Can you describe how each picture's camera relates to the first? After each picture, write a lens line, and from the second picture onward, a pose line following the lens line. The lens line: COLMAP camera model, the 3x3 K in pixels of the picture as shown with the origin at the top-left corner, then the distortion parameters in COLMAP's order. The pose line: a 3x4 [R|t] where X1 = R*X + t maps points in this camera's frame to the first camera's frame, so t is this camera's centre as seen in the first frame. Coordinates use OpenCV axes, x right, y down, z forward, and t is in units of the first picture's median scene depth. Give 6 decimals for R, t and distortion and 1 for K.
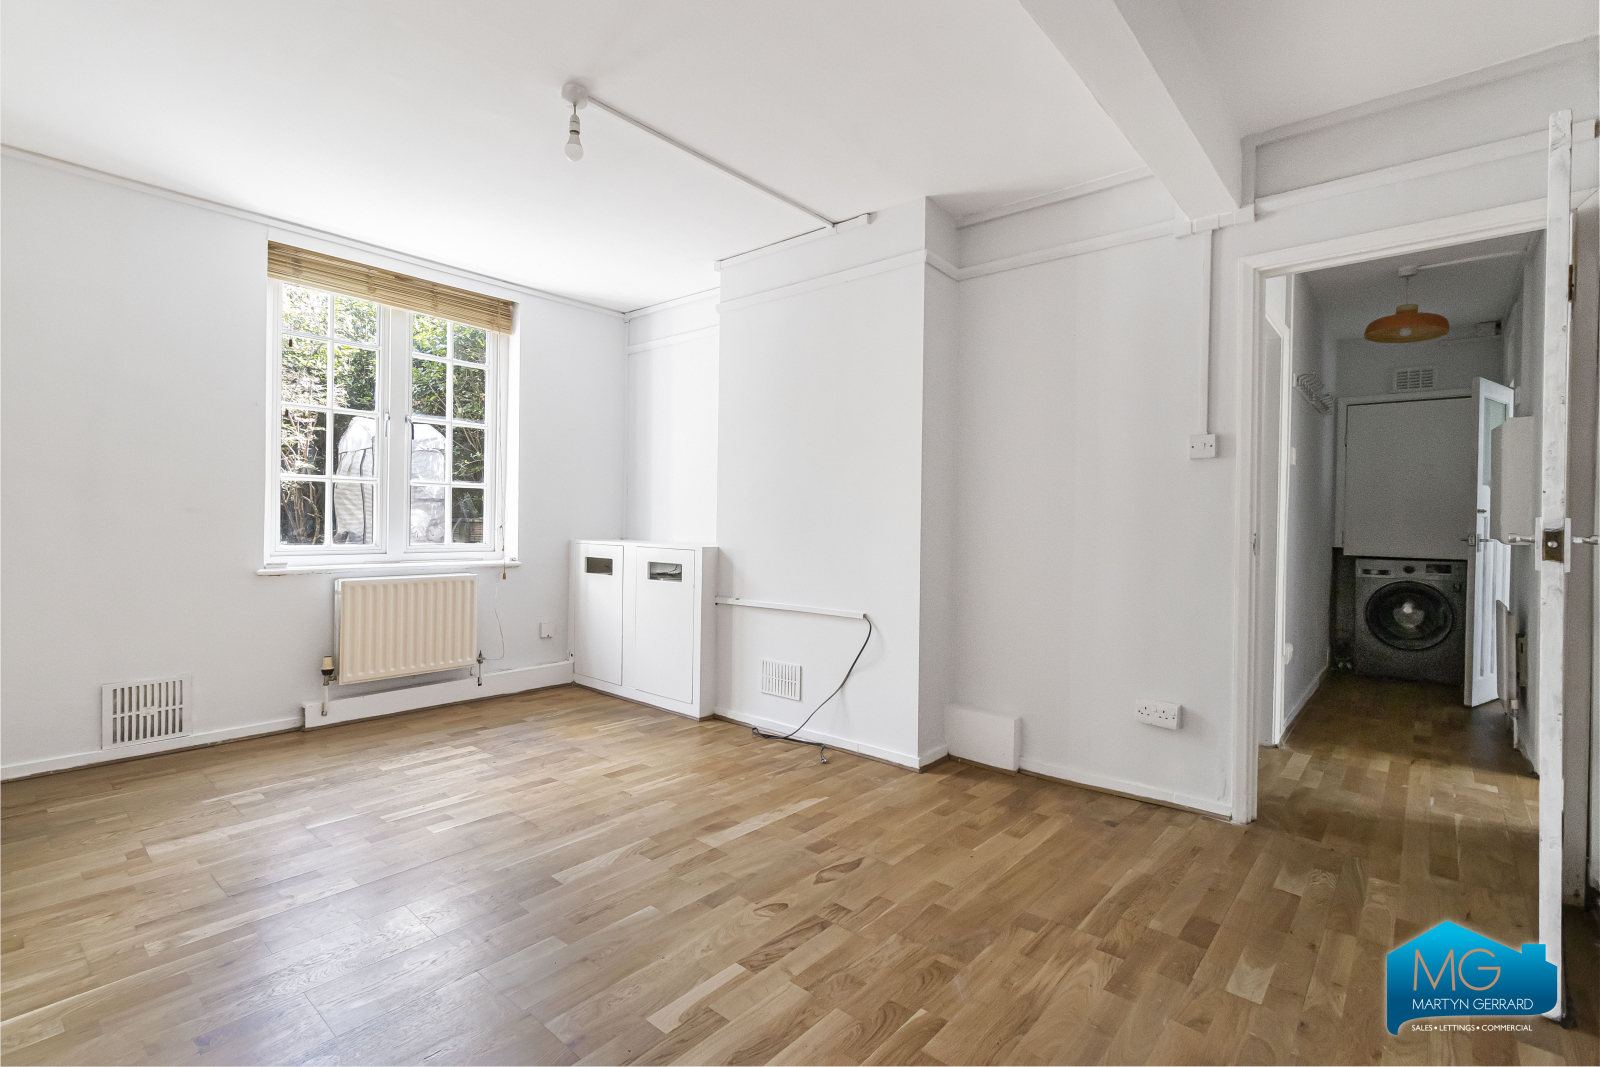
lens RADIAL K [[736.2, 0, 798.1], [0, 736.2, 524.9], [0, 0, 1]] dist [0.002363, 0.000307]
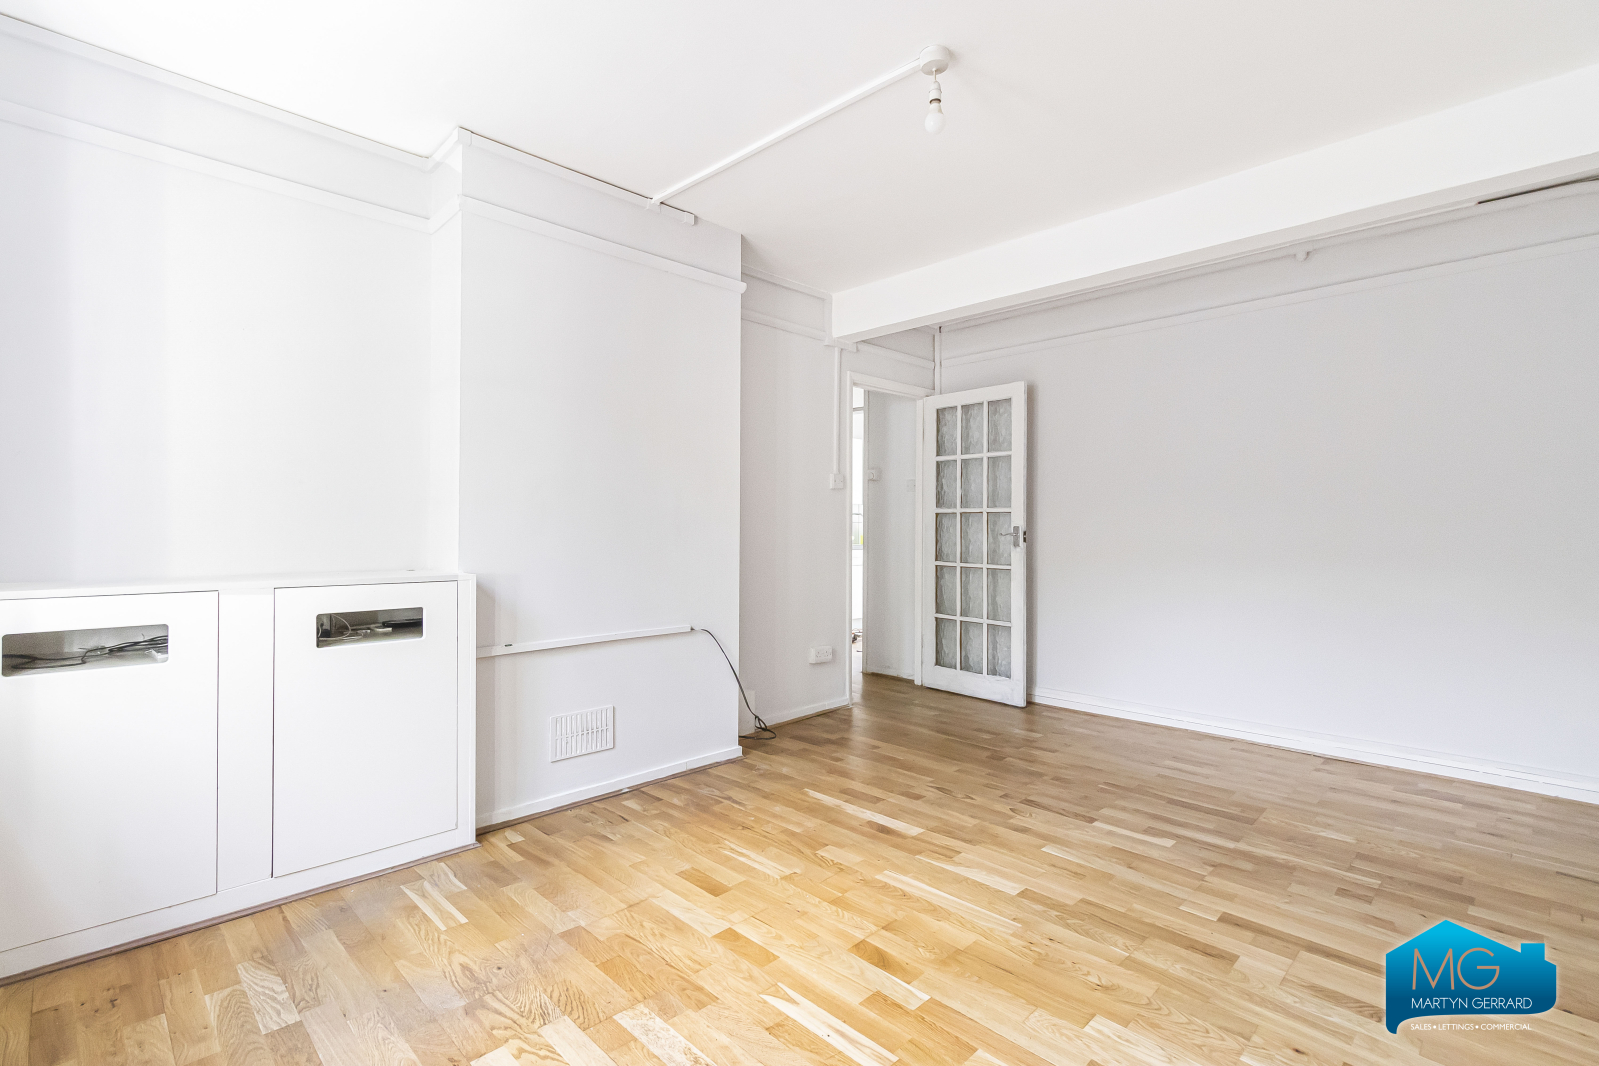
lens RADIAL K [[735.7, 0, 797.6], [0, 735.7, 524.4], [0, 0, 1]] dist [0.002363, 0.000307]
pose [[0.080279, -0.005925, 0.996755, -1.028271], [0.003713, 0.999977, 0.005645, -0.020471], [-0.996766, 0.003248, 0.080299, 0.928752]]
